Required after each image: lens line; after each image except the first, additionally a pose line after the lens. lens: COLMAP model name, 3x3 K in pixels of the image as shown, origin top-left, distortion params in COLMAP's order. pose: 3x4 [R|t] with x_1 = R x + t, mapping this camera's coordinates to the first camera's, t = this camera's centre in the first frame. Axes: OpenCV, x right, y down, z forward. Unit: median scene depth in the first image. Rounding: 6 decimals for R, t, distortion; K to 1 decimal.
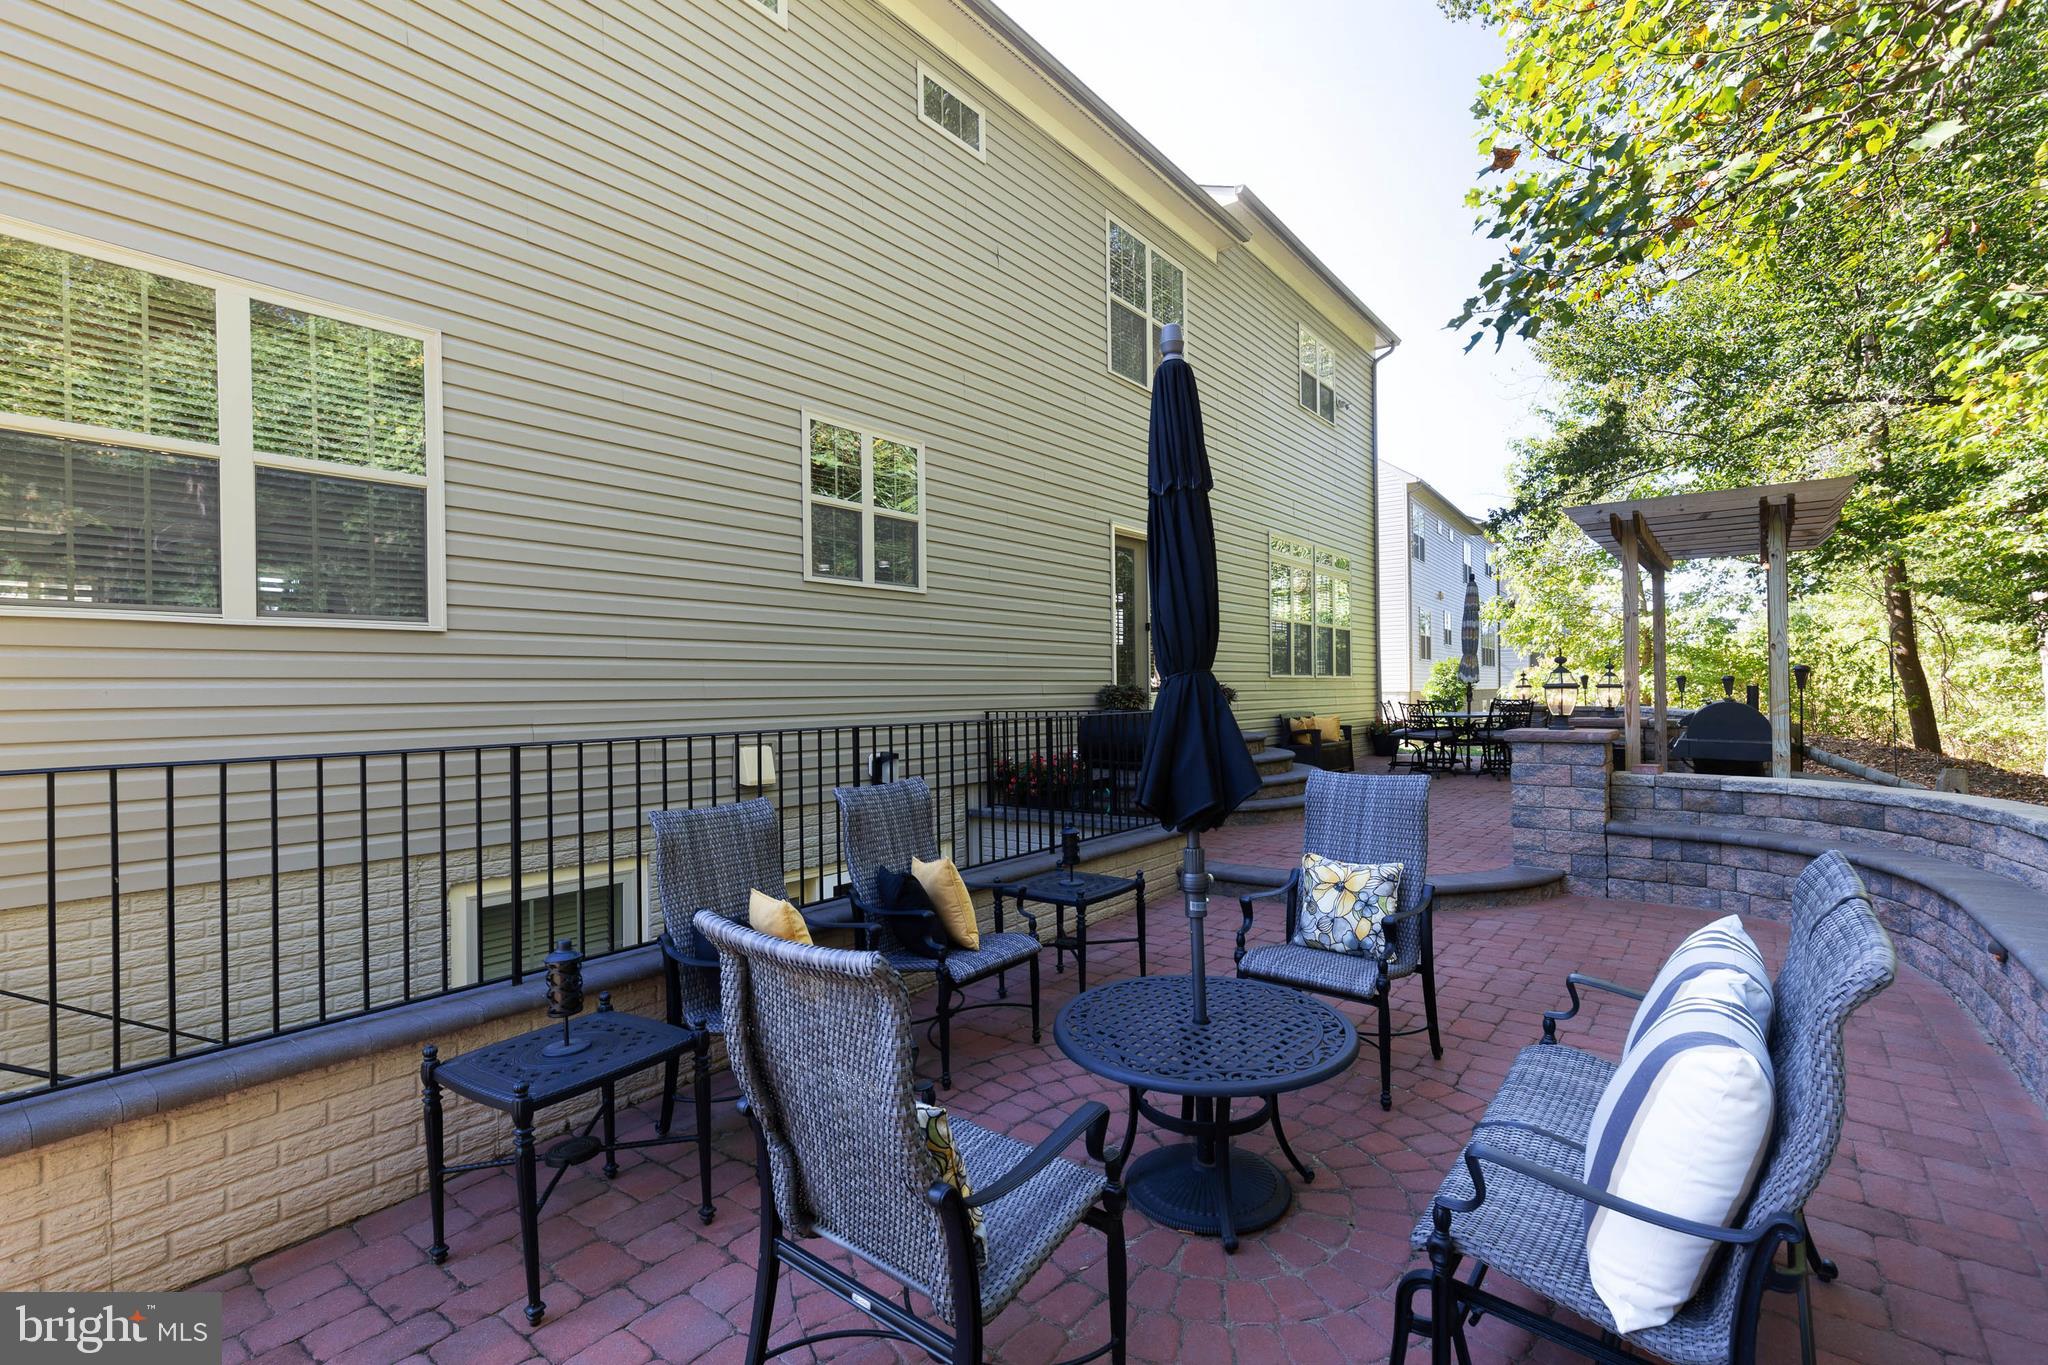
lens RADIAL K [[934.9, 0, 1030.5], [0, 934.9, 679.9], [0, 0, 1]] dist [0.010666, 0.000214]
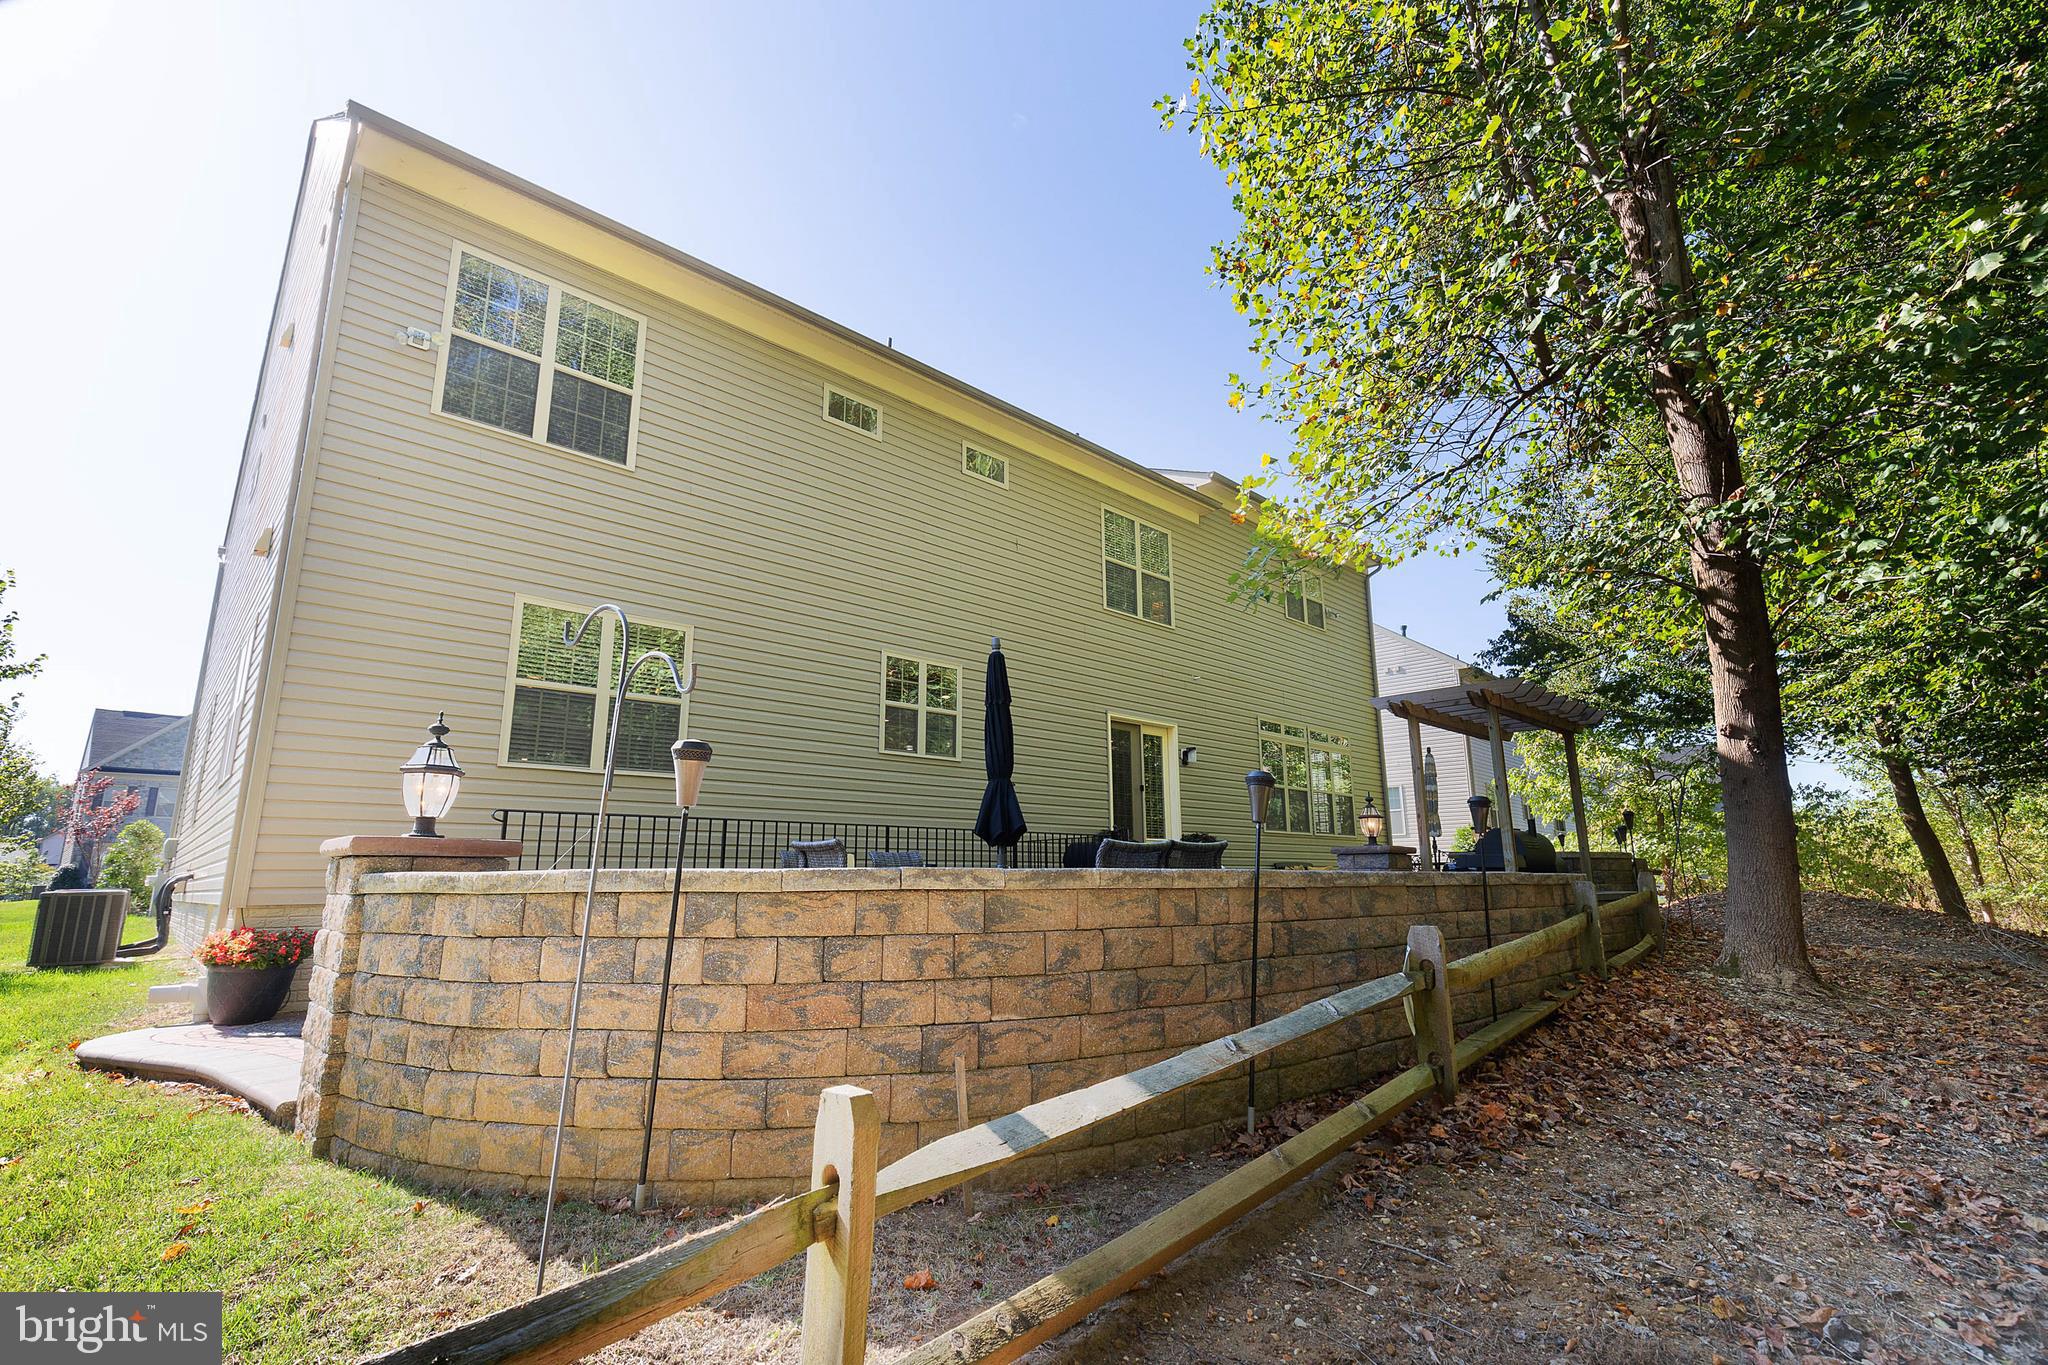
lens RADIAL K [[934.9, 0, 1018.4], [0, 934.9, 679.2], [0, 0, 1]] dist [0.010666, 0.000214]
pose [[0.988427, -0.025578, -0.149524, 0.220744], [-0.004850, 0.979851, -0.199671, 0.083563], [0.151619, 0.198086, 0.968387, -0.511819]]
